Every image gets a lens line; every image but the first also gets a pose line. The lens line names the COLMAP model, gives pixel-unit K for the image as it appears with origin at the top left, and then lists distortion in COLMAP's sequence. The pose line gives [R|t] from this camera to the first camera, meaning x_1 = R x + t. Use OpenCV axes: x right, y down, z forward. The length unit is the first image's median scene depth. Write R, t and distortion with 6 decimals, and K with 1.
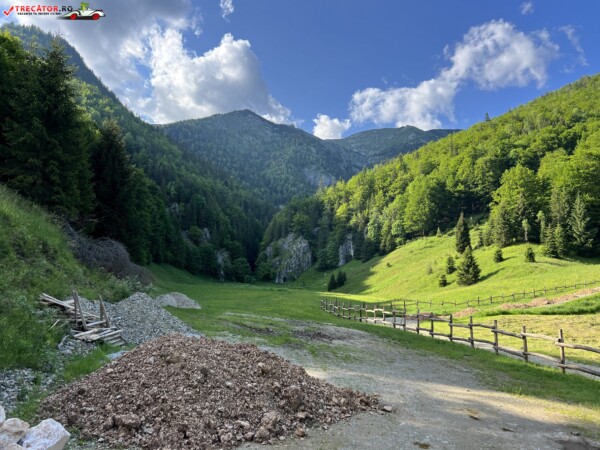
lens RADIAL K [[444.5, 0, 300.0], [0, 444.5, 225.0], [0, 0, 1]] dist [0.051628, -0.060030]
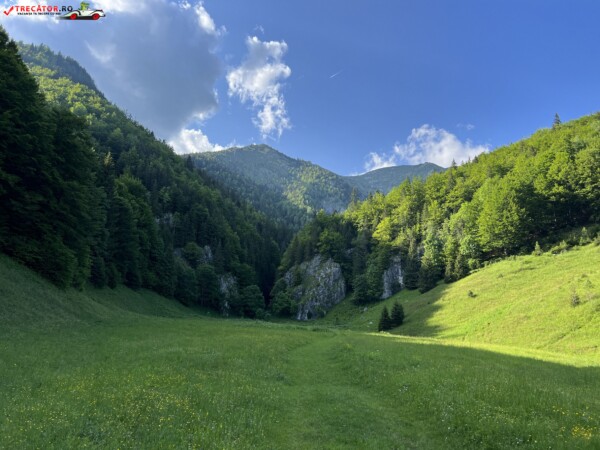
lens RADIAL K [[444.5, 0, 300.0], [0, 444.5, 225.0], [0, 0, 1]] dist [0.051628, -0.060030]
pose [[0.999404, 0.010220, -0.032965, -0.027326], [-0.013068, 0.996091, -0.087358, 0.036877], [0.031943, 0.087736, 0.995631, 0.242464]]
